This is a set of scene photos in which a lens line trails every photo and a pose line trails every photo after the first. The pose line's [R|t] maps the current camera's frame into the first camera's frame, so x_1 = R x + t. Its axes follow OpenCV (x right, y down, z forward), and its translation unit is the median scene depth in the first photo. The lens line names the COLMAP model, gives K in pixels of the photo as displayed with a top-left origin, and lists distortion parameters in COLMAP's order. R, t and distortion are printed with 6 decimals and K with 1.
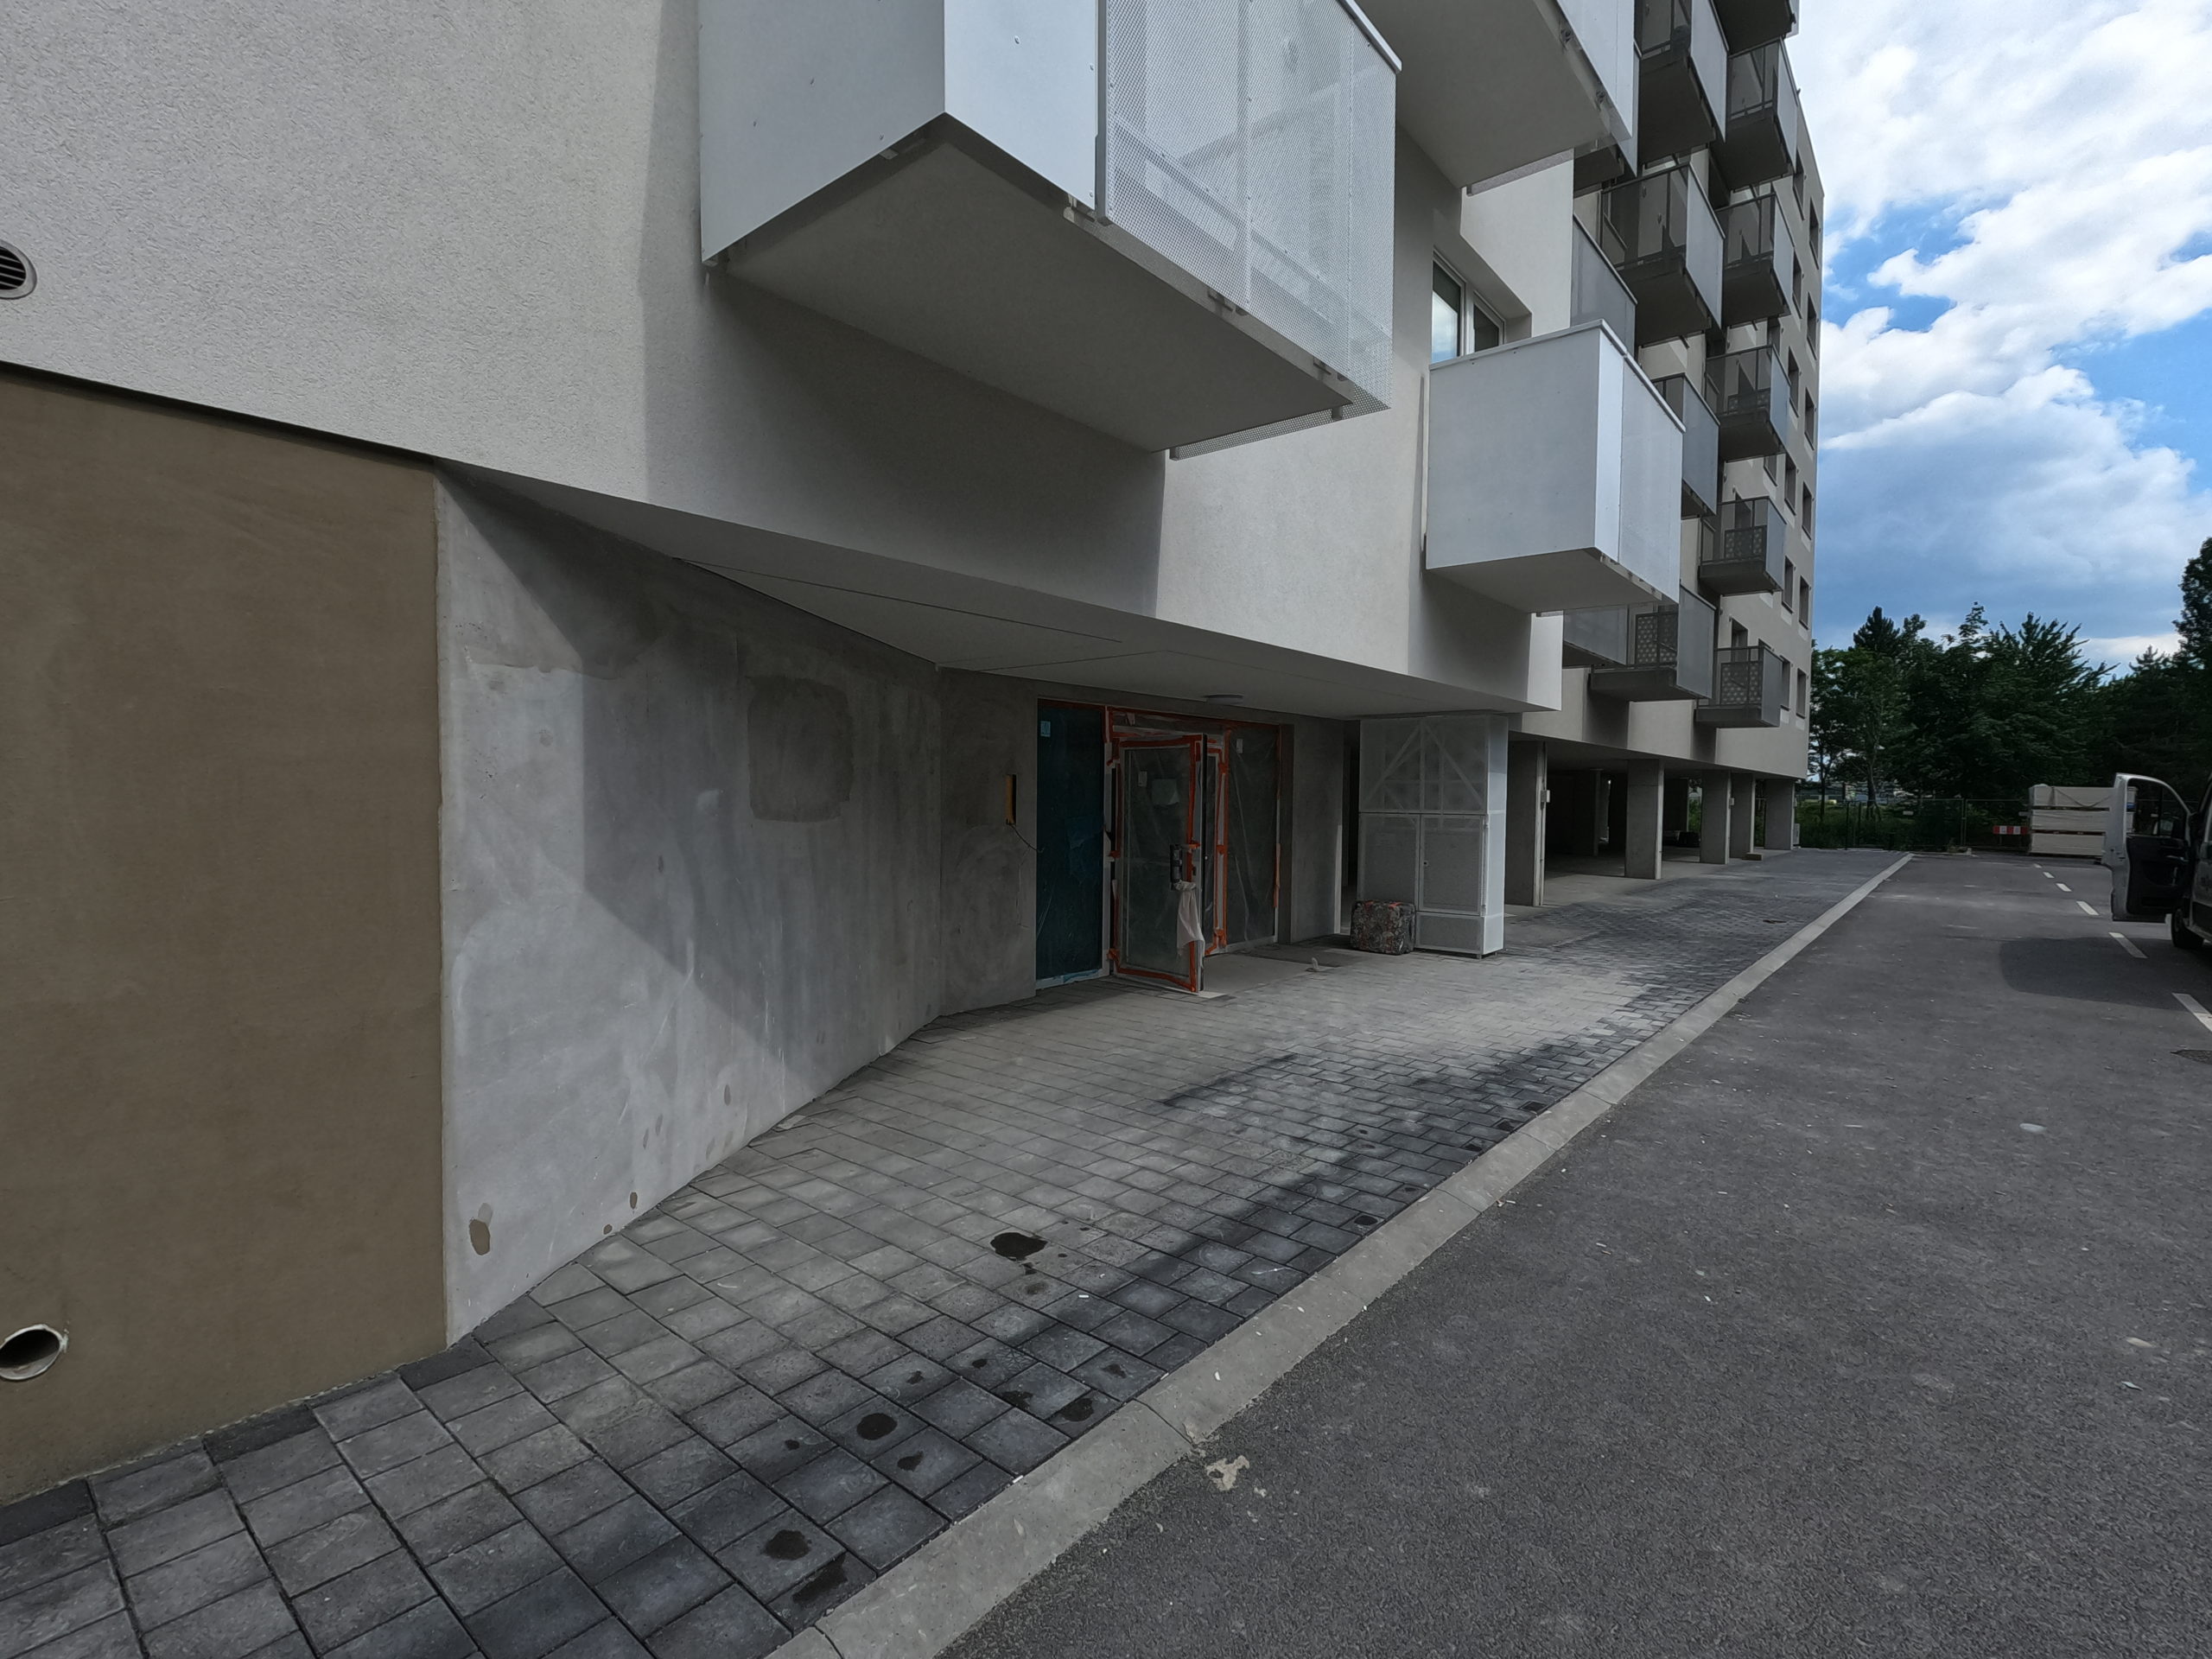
lens RADIAL K [[1049.0, 0, 1098.6], [0, 1049.0, 829.8], [0, 0, 1]] dist [-0.002316, -0.000135]
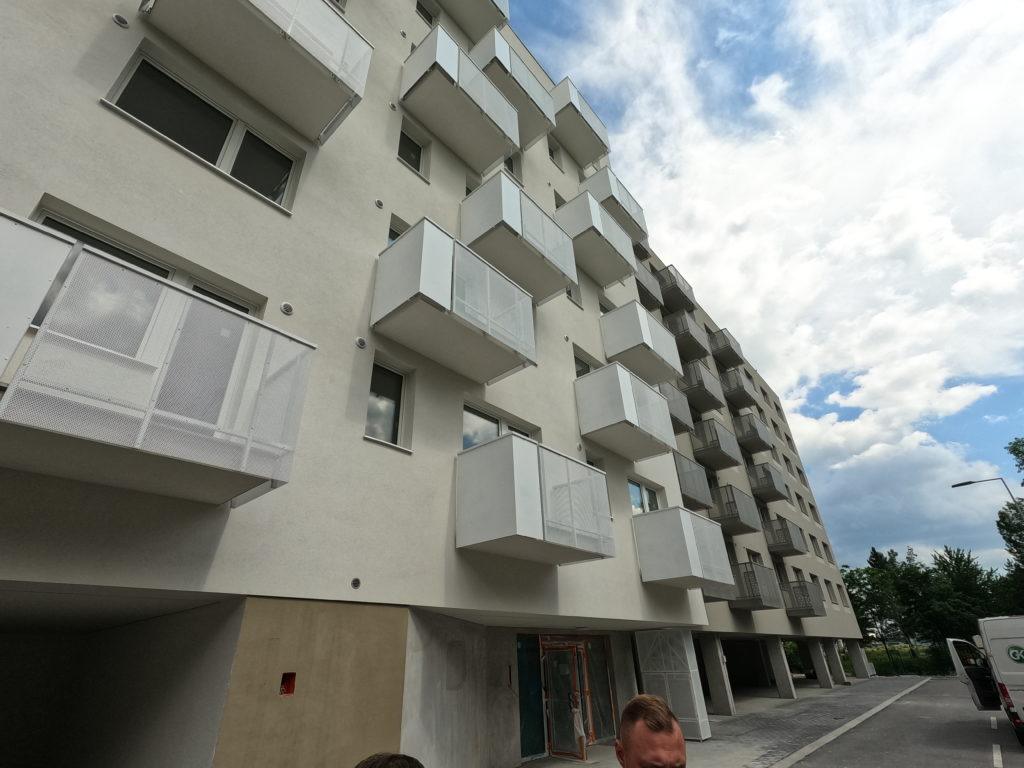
lens RADIAL K [[485.6, 0, 508.6], [0, 485.6, 384.1], [0, 0, 1]] dist [-0.002316, -0.000135]
pose [[0.998927, -0.046256, 0.002277, -0.043171], [0.040621, 0.851491, -0.522793, -0.012310], [0.022243, 0.522325, 0.852456, -0.403723]]
